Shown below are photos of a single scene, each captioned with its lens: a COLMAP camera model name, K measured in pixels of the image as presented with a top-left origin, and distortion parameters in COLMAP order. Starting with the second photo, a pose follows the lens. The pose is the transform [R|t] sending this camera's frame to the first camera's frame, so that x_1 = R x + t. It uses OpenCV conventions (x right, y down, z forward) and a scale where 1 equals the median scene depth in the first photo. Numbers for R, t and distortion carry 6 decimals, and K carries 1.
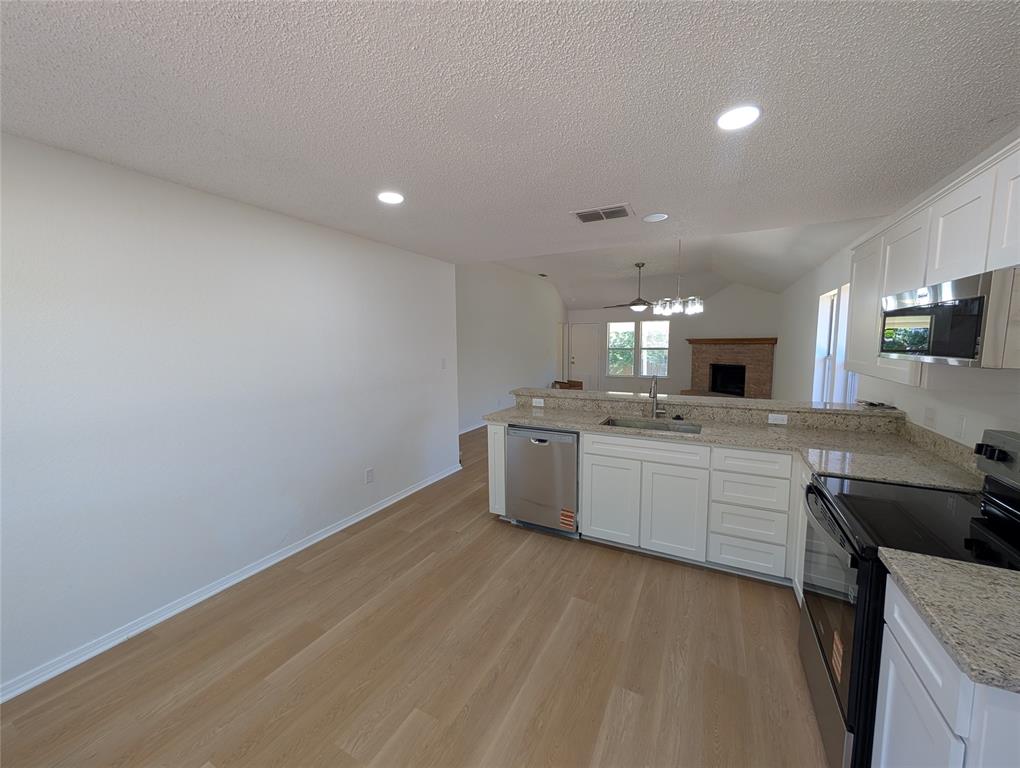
lens RADIAL K [[386.8, 0, 515.4], [0, 386.8, 382.7], [0, 0, 1]] dist [0.001705, -0.000165]
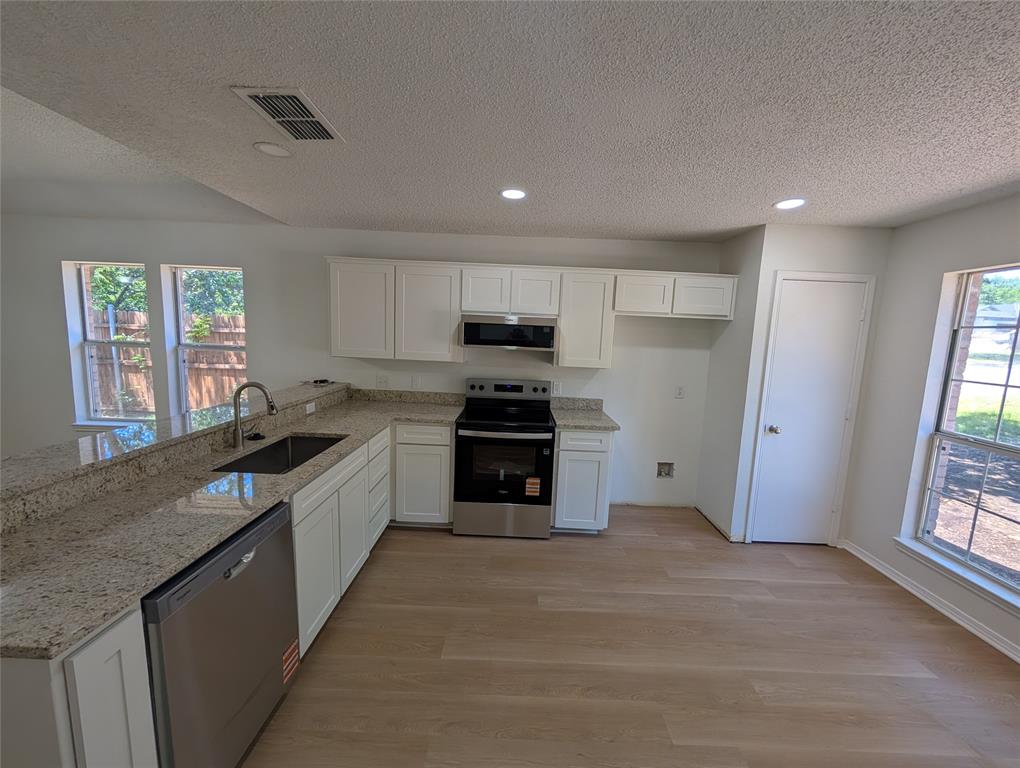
lens RADIAL K [[386.8, 0, 515.3], [0, 386.8, 382.8], [0, 0, 1]] dist [0.001705, -0.000165]
pose [[-0.449394, -0.124716, 0.884585, -0.433457], [0.055907, 0.984340, 0.167182, -0.104987], [-0.891582, 0.124585, -0.435384, 0.880752]]
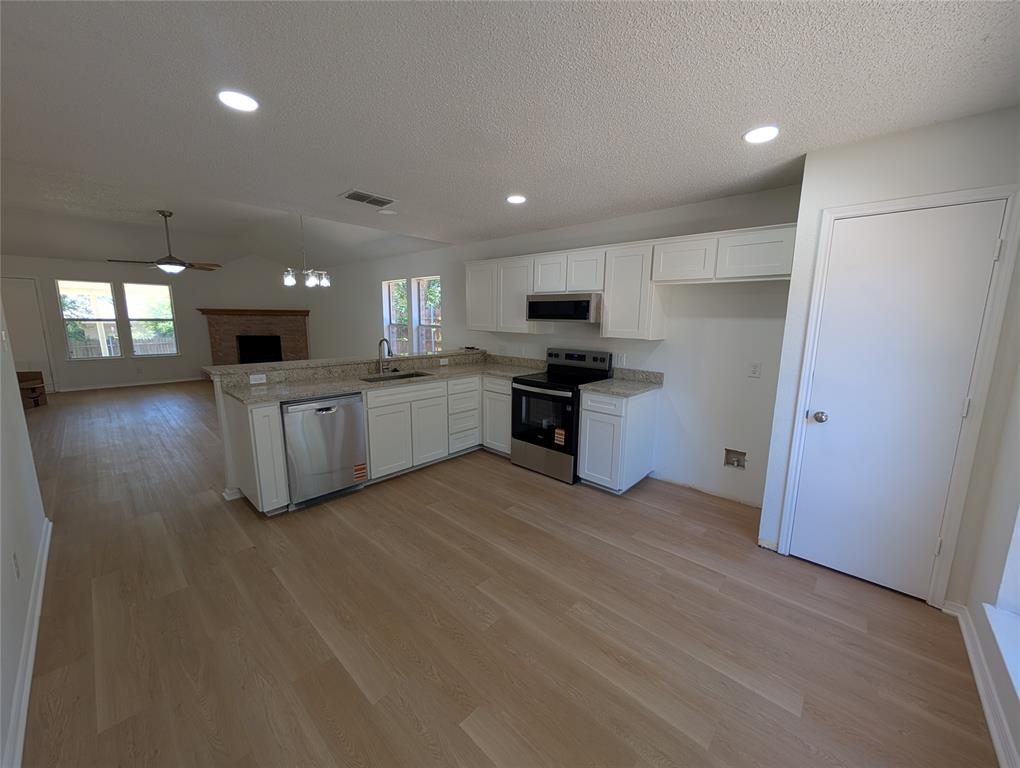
lens RADIAL K [[386.8, 0, 513.7], [0, 386.8, 381.8], [0, 0, 1]] dist [0.001705, -0.000165]
pose [[0.262637, -0.149164, 0.953295, -0.742772], [0.085898, 0.987670, 0.130877, -0.008618], [-0.961064, 0.047513, 0.272212, 0.258945]]
